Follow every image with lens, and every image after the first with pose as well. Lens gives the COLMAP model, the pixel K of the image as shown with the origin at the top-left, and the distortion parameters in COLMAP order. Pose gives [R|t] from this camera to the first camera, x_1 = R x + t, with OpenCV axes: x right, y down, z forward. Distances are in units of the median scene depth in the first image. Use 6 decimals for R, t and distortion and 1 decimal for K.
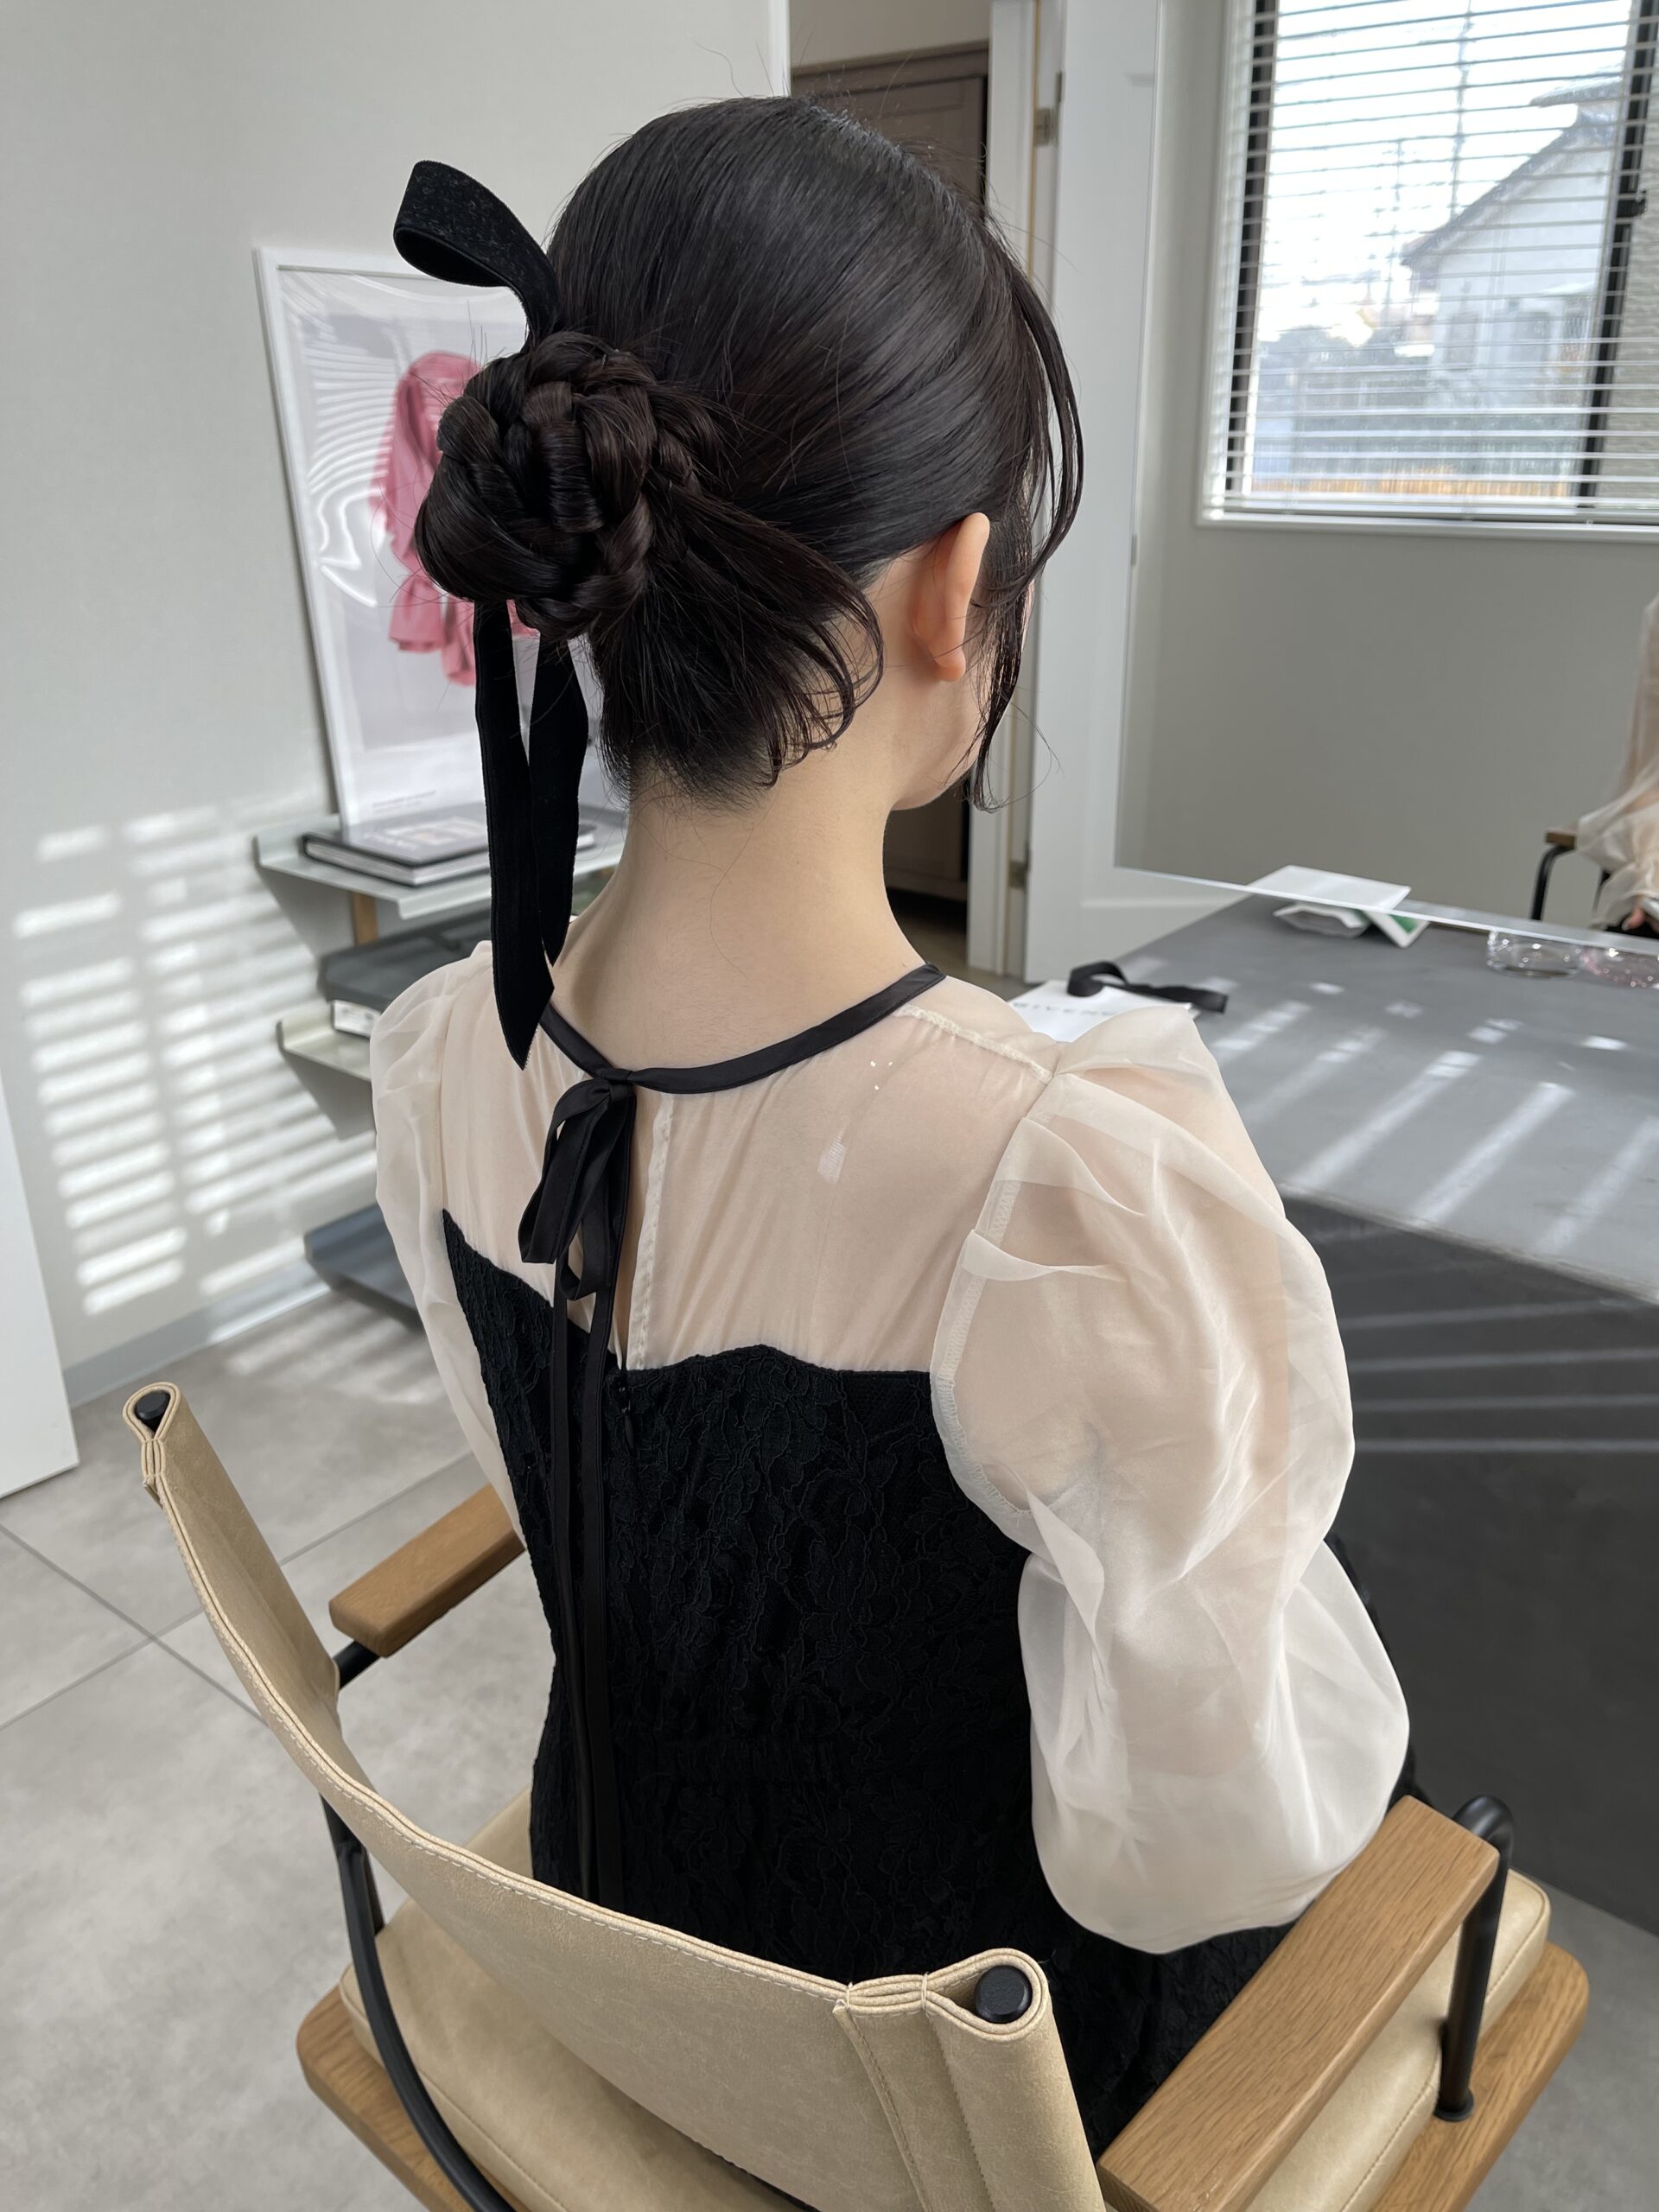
lens RADIAL K [[1659.5, 0, 829.5], [0, 1659.5, 1106.0], [0, 0, 1]] dist [-0.056655, 0.000442]
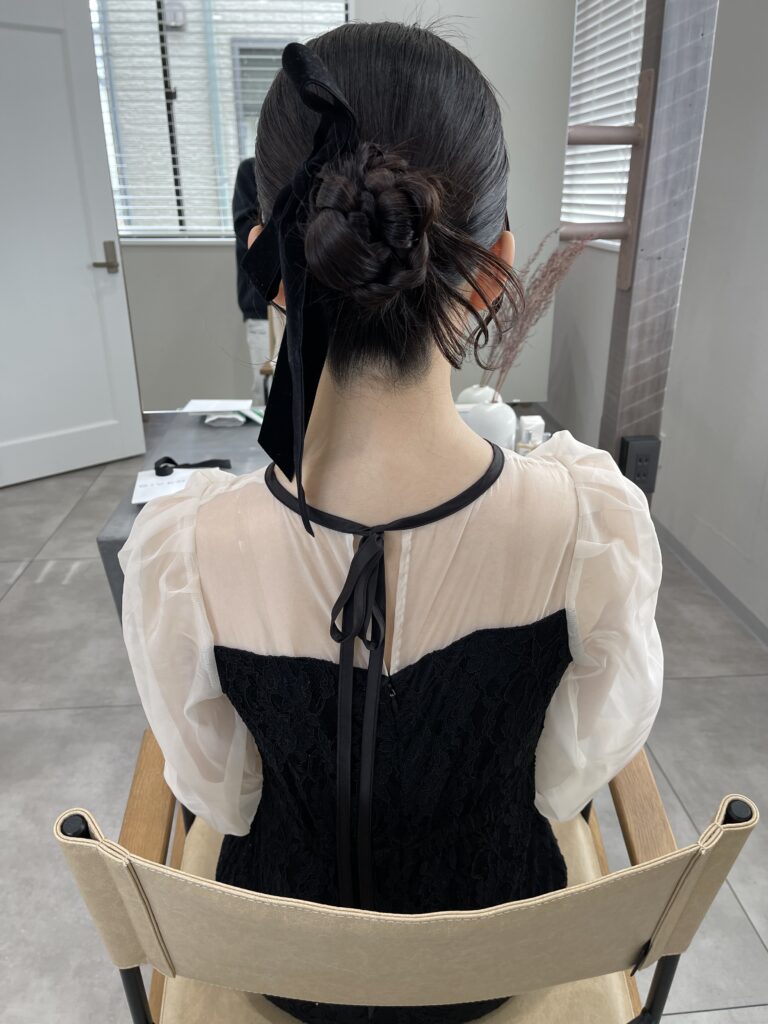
lens RADIAL K [[745.4, 0, 384.0], [0, 745.4, 512.0], [0, 0, 1]] dist [-0.000540, -0.000633]
pose [[0.712792, -0.262096, 0.650564, -0.638732], [0.257726, 0.960540, 0.104599, -0.118863], [-0.652308, 0.093110, 0.752213, 0.312047]]
